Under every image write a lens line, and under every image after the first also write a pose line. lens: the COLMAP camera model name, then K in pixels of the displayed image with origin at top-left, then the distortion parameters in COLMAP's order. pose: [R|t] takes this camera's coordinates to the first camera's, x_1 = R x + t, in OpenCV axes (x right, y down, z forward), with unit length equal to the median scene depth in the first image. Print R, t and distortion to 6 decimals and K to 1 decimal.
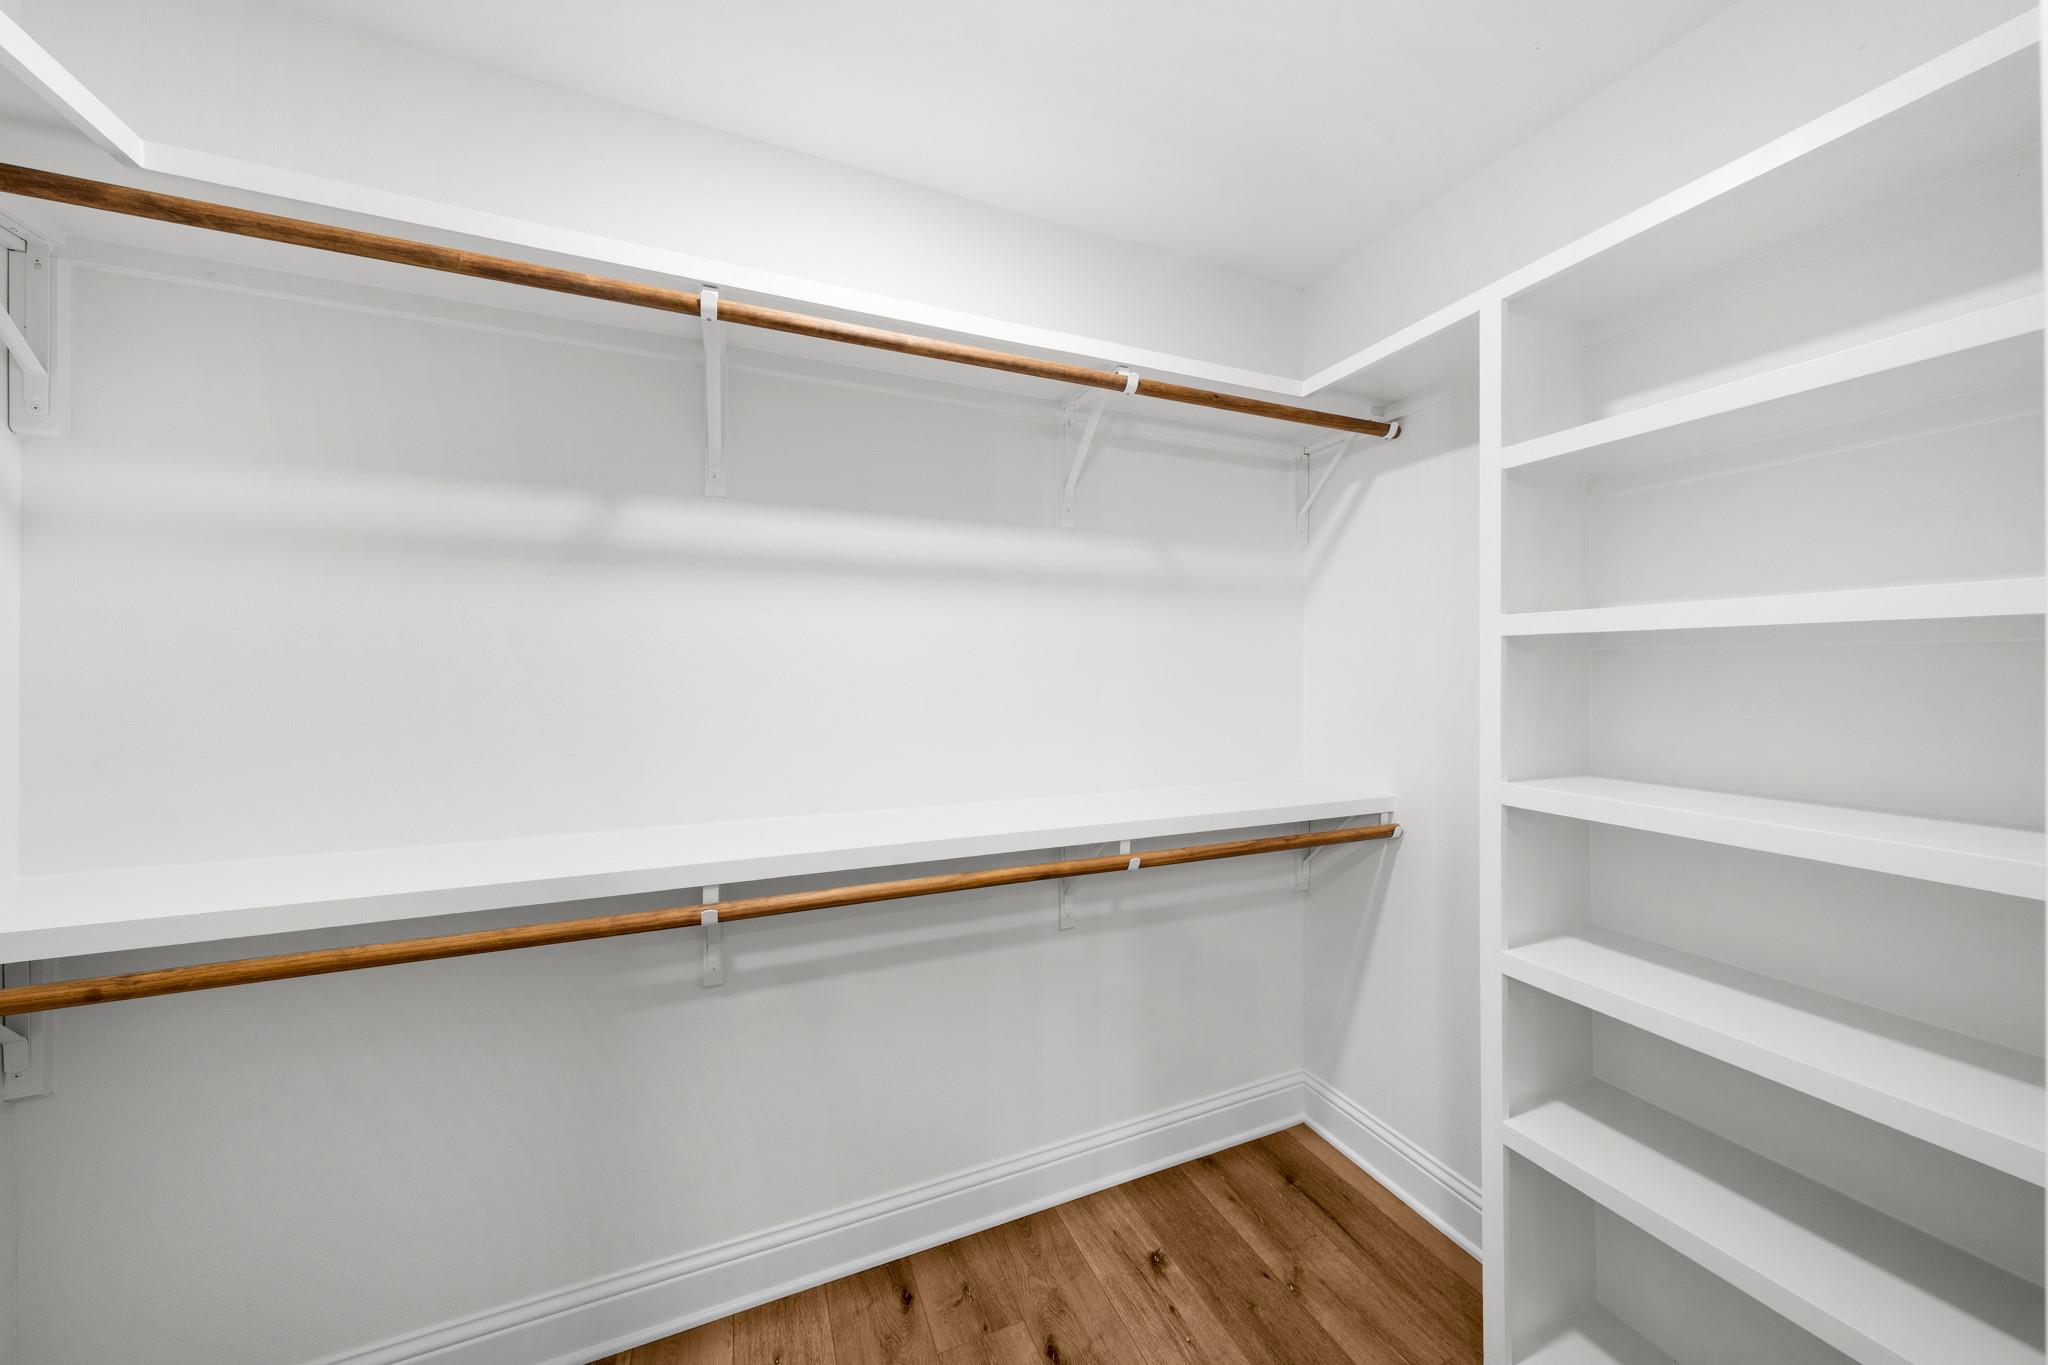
lens RADIAL K [[687.4, 0, 1024.2], [0, 687.4, 678.3], [0, 0, 1]] dist [-0.002679, -0.000163]
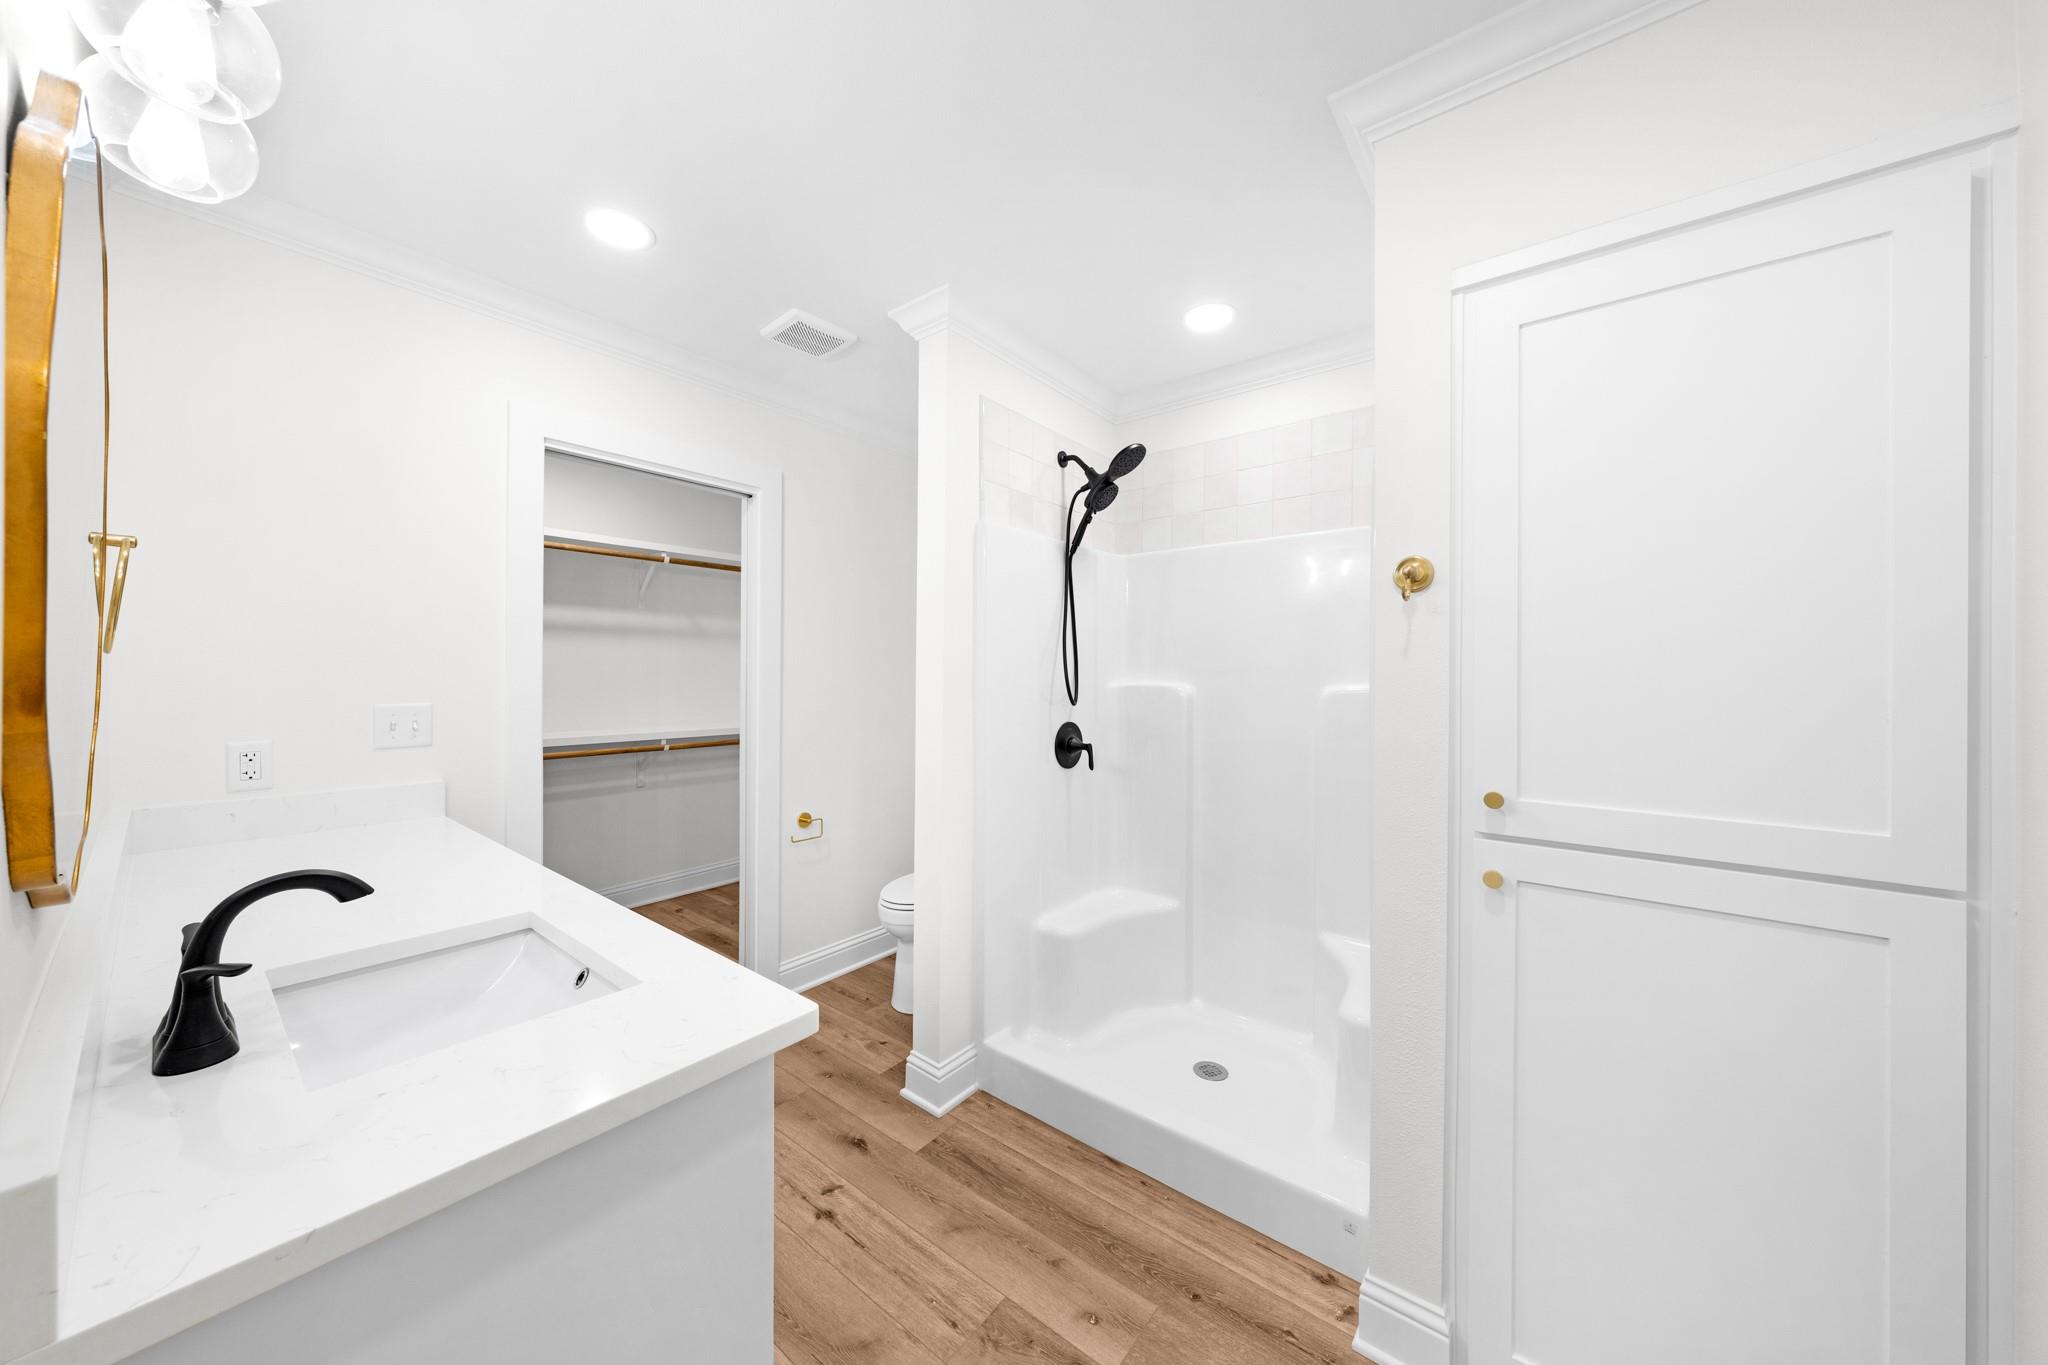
lens RADIAL K [[687.4, 0, 1020.4], [0, 687.4, 676.4], [0, 0, 1]] dist [-0.002679, -0.000163]
pose [[0.876439, 0.003925, 0.481498, 0.079511], [-0.002444, 0.999990, -0.003703, 0.012799], [-0.481508, 0.002068, 0.876439, -1.823968]]
